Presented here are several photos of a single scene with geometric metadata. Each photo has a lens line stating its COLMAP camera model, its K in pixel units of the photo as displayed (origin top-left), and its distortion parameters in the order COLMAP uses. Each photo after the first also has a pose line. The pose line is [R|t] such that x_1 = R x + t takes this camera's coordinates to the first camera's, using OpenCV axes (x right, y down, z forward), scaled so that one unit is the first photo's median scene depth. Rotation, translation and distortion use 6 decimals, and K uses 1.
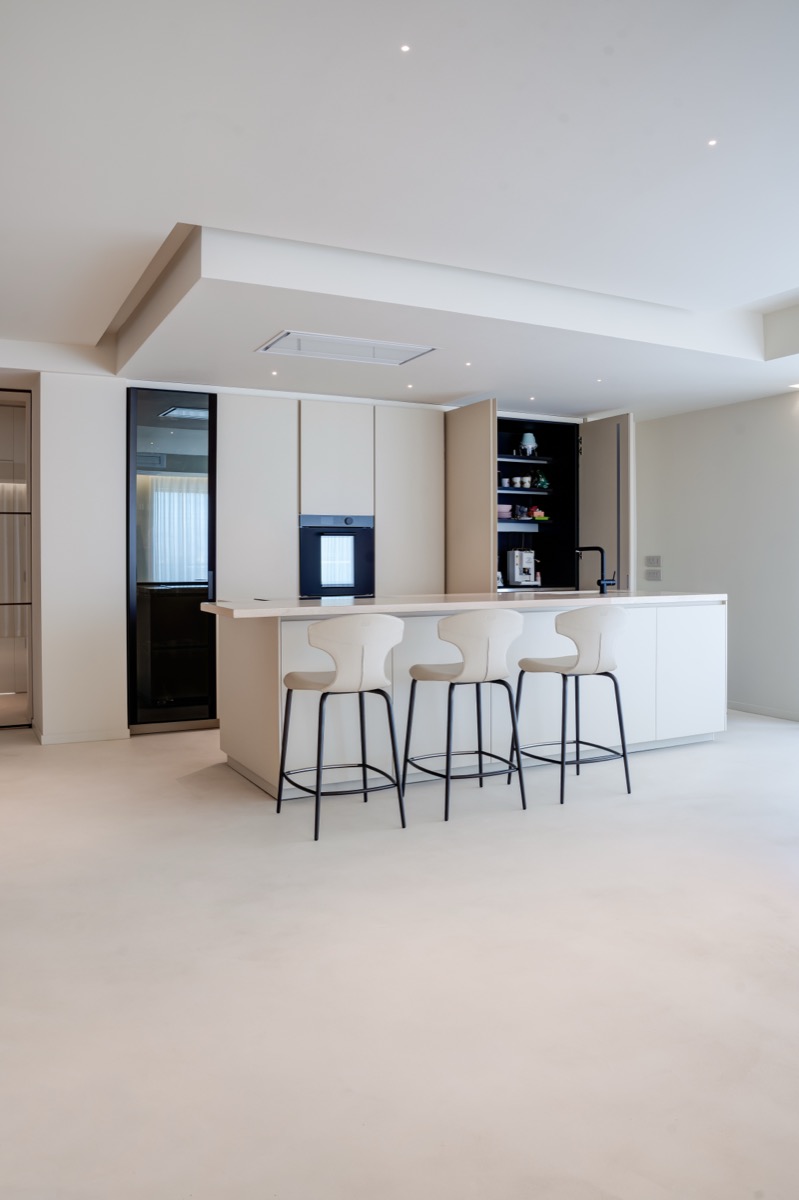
lens RADIAL K [[887.3, 0, 399.5], [0, 887.3, 600.0], [0, 0, 1]] dist [-0.128579, -0.000048]
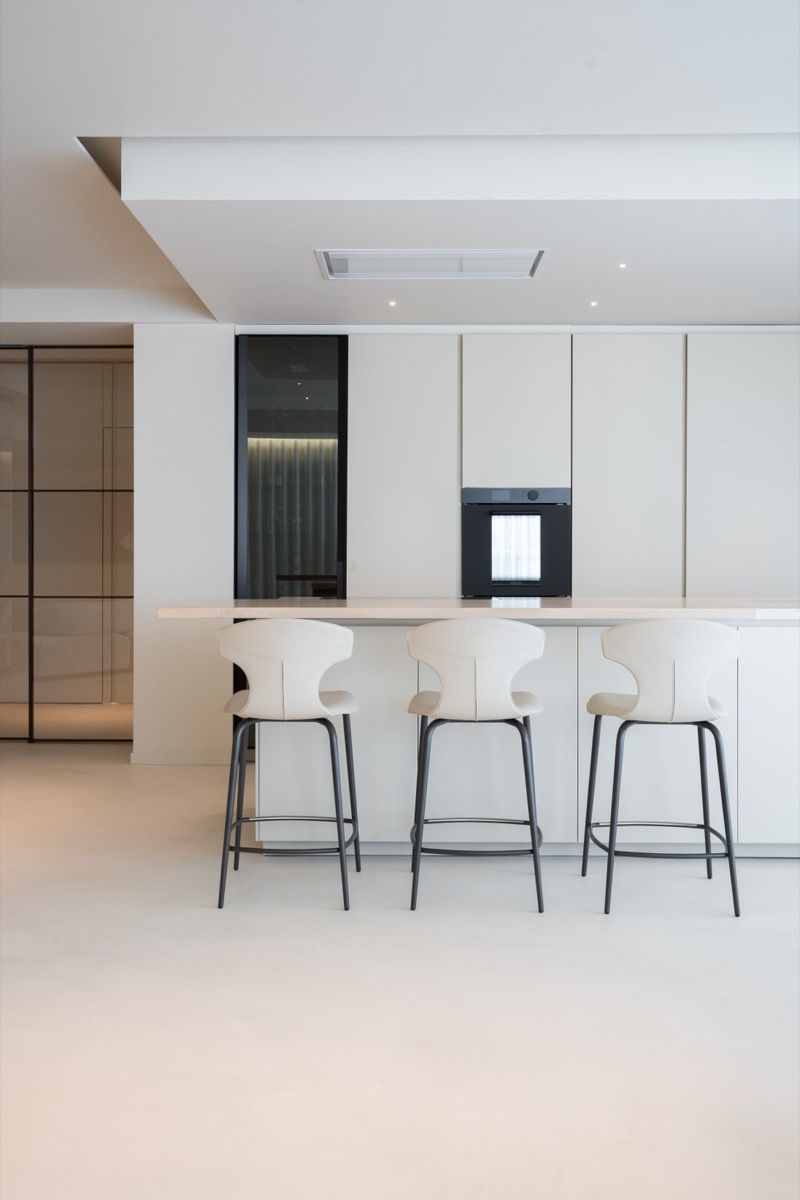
lens RADIAL K [[1106.4, 0, 398.5], [0, 1106.4, 586.7], [0, 0, 1]] dist [-0.014778, -0.003528]
pose [[0.907352, 0.016232, -0.420058, 0.236921], [-0.019848, 0.999794, -0.004237, -0.005732], [0.419902, 0.012181, 0.907488, 0.106403]]
